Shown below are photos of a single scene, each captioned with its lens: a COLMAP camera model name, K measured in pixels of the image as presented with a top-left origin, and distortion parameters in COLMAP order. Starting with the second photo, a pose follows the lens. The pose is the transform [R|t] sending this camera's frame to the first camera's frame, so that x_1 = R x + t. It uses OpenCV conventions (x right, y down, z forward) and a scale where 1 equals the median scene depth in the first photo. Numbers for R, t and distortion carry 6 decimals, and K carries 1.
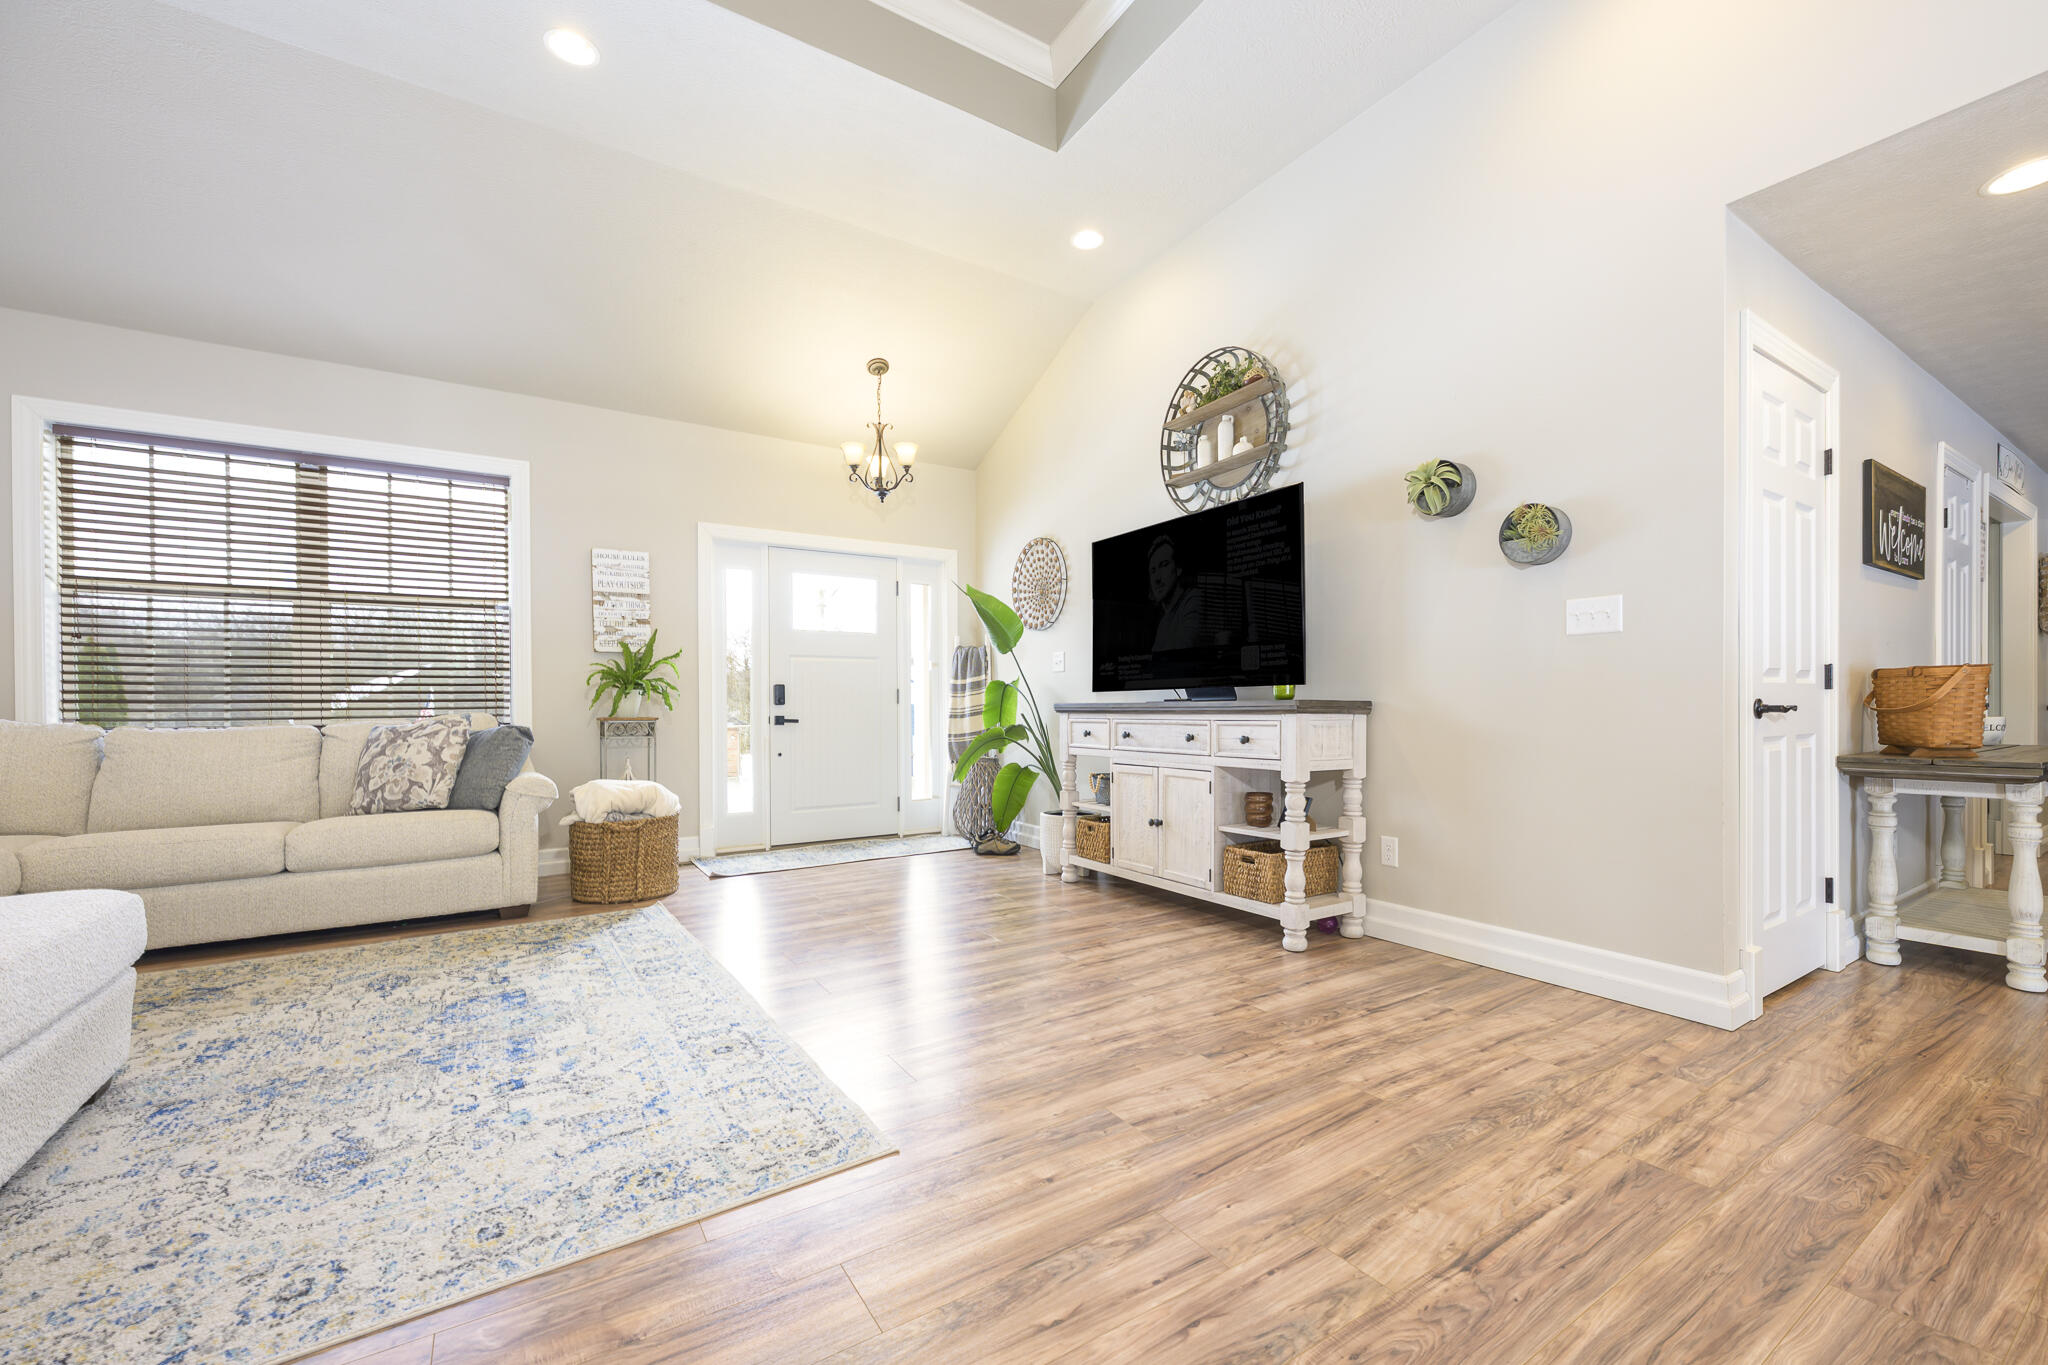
lens RADIAL K [[843.2, 0, 1054.5], [0, 843.2, 693.8], [0, 0, 1]] dist [0.001710, 0.000760]
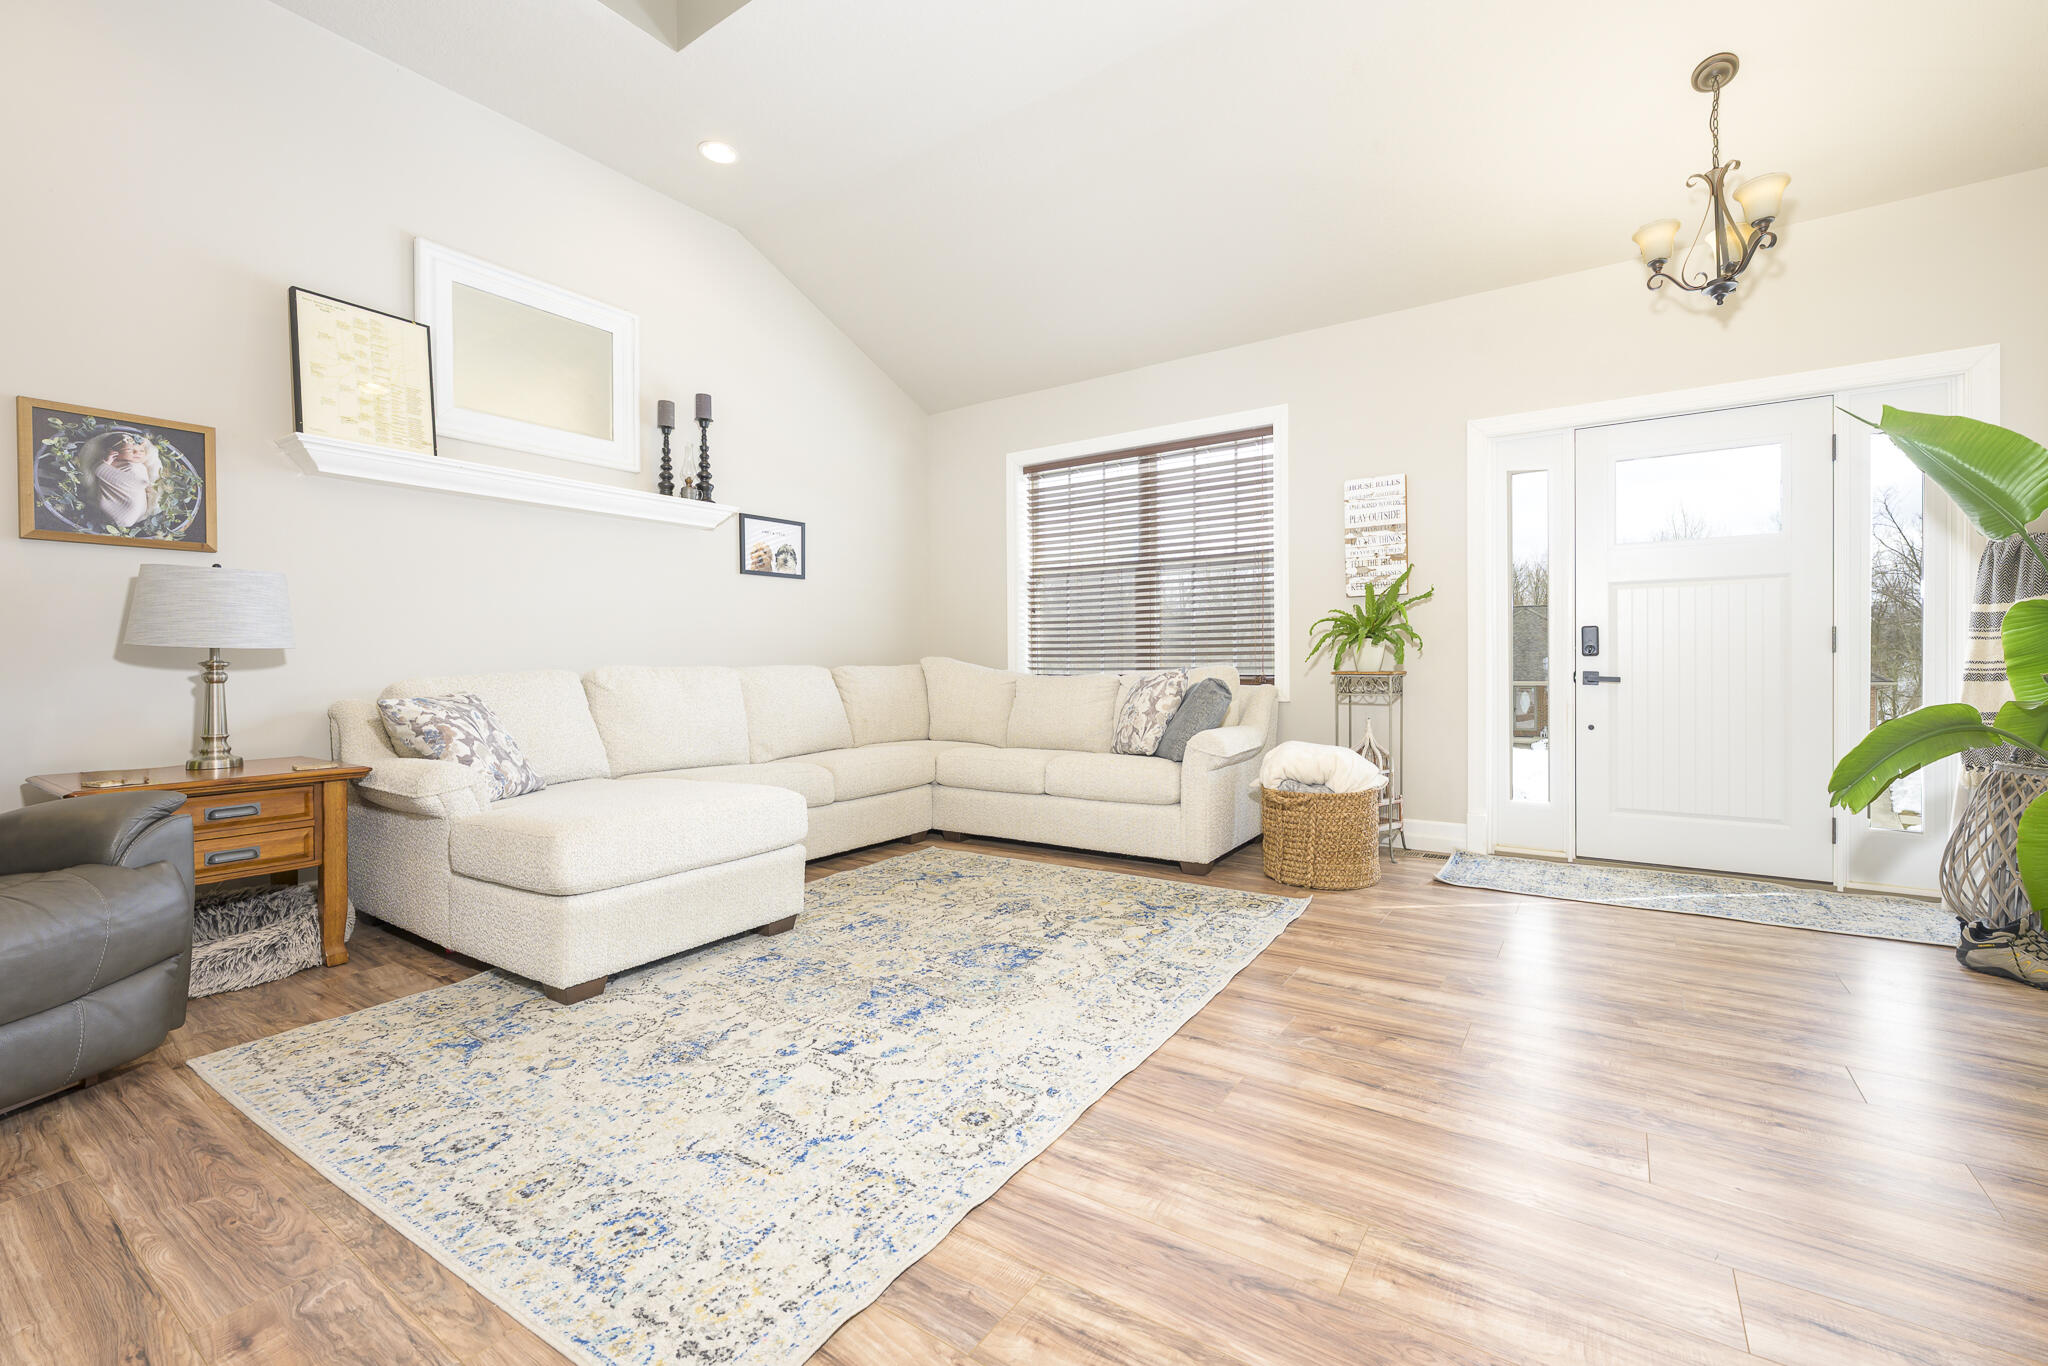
lens RADIAL K [[843.2, 0, 1048.6], [0, 843.2, 663.4], [0, 0, 1]] dist [0.001710, 0.000760]
pose [[0.393313, 0.007546, -0.919373, 0.249313], [0.017235, 0.999730, 0.015578, 0.001741], [0.919243, -0.021972, 0.393077, 0.588252]]
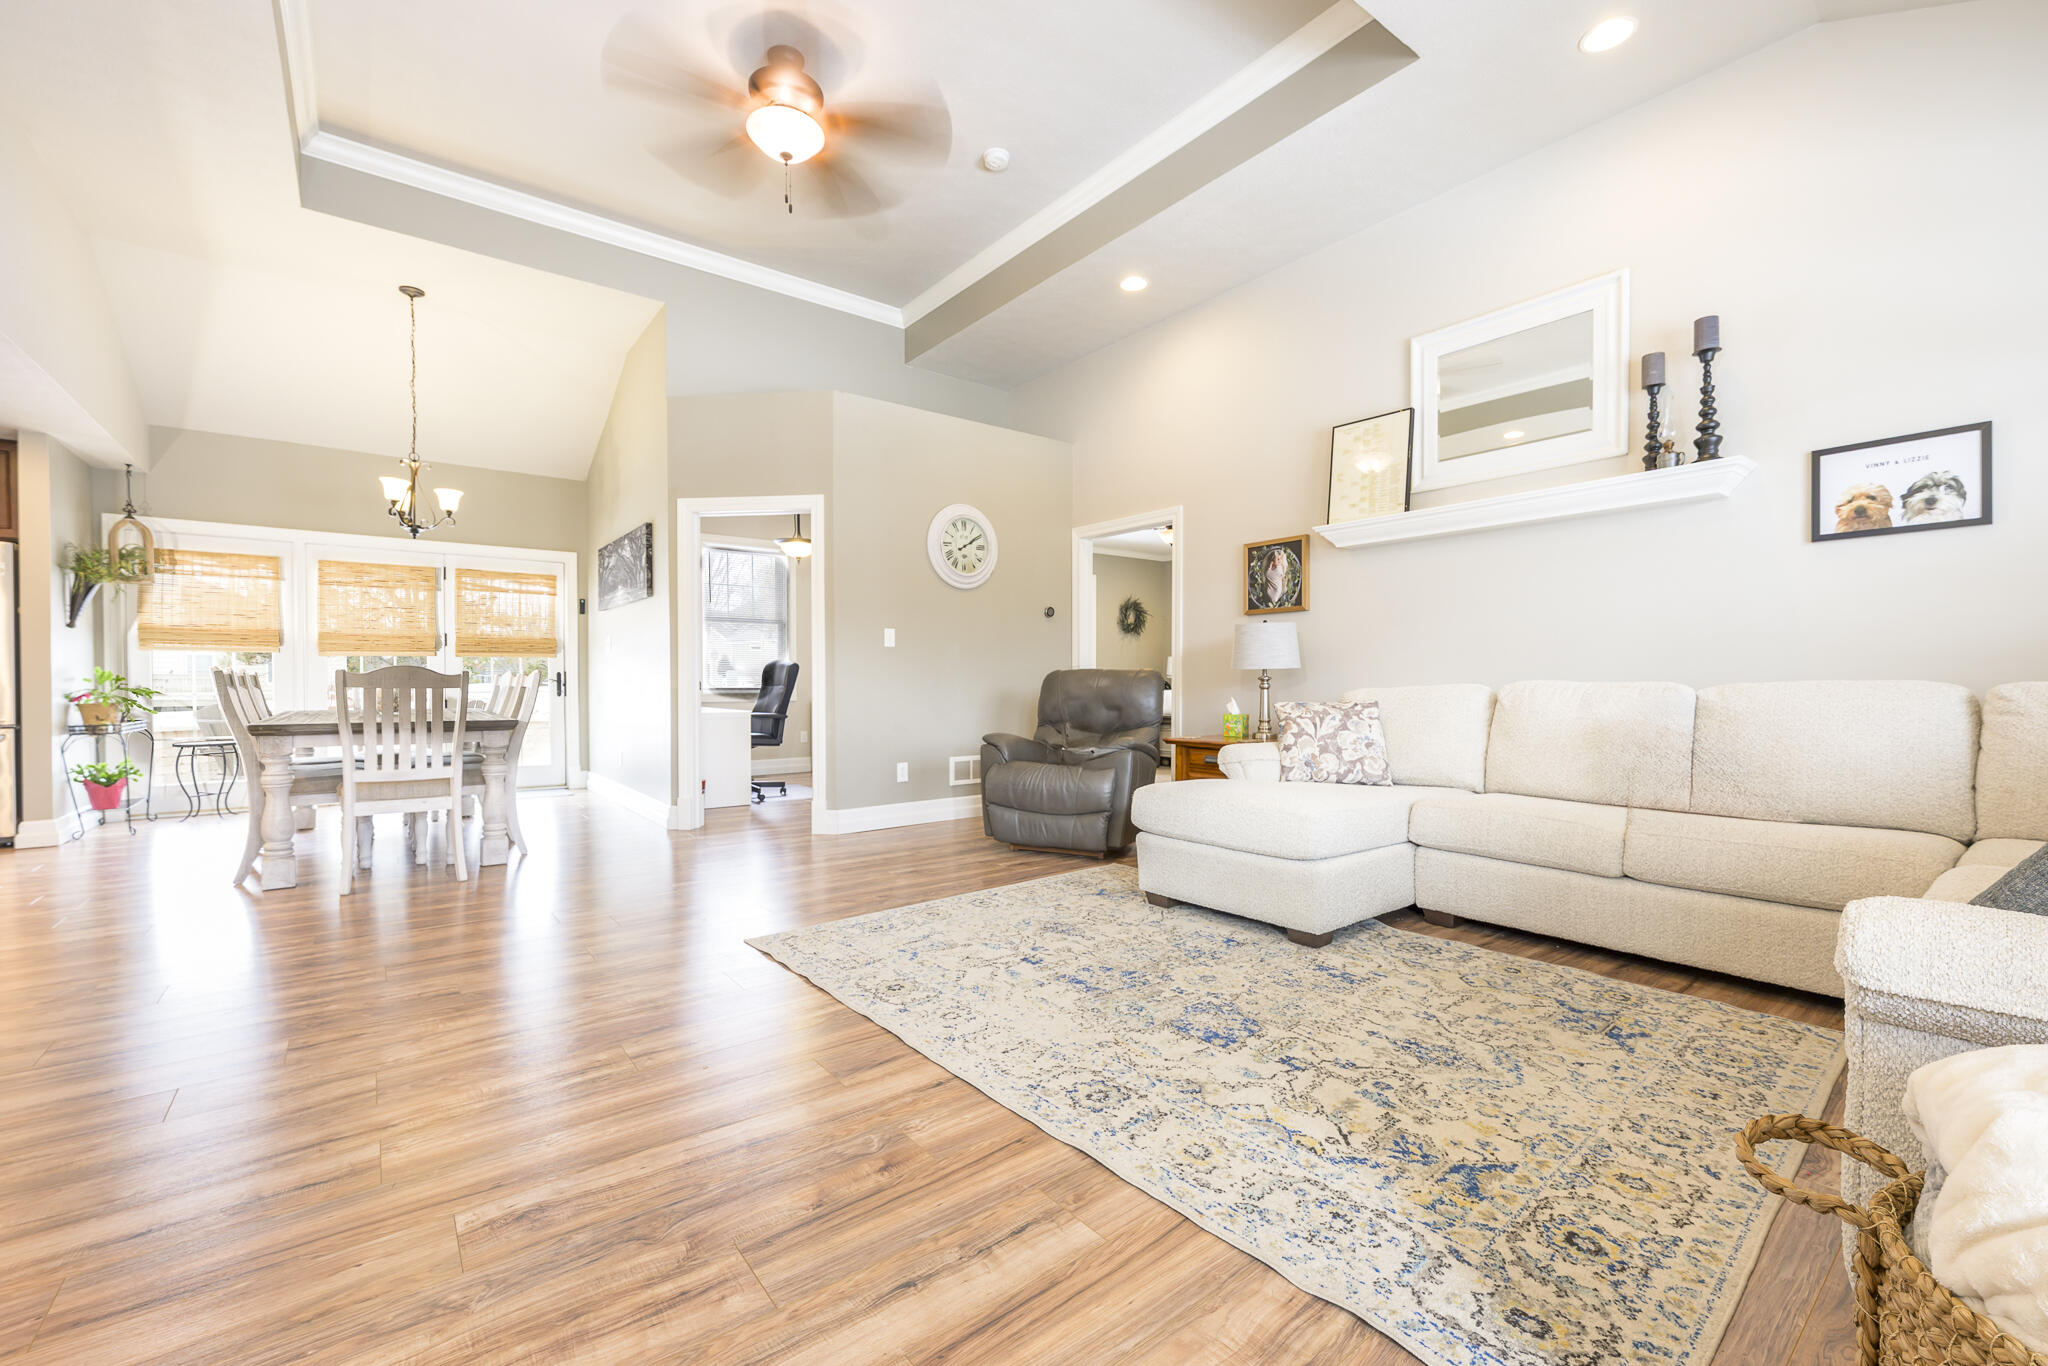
lens RADIAL K [[843.2, 0, 1037.6], [0, 843.2, 687.1], [0, 0, 1]] dist [0.001710, 0.000760]
pose [[-0.995264, 0.011858, -0.096483, -0.365651], [0.012749, 0.999882, -0.008616, 0.025772], [0.096370, -0.009805, -0.995297, 1.635416]]
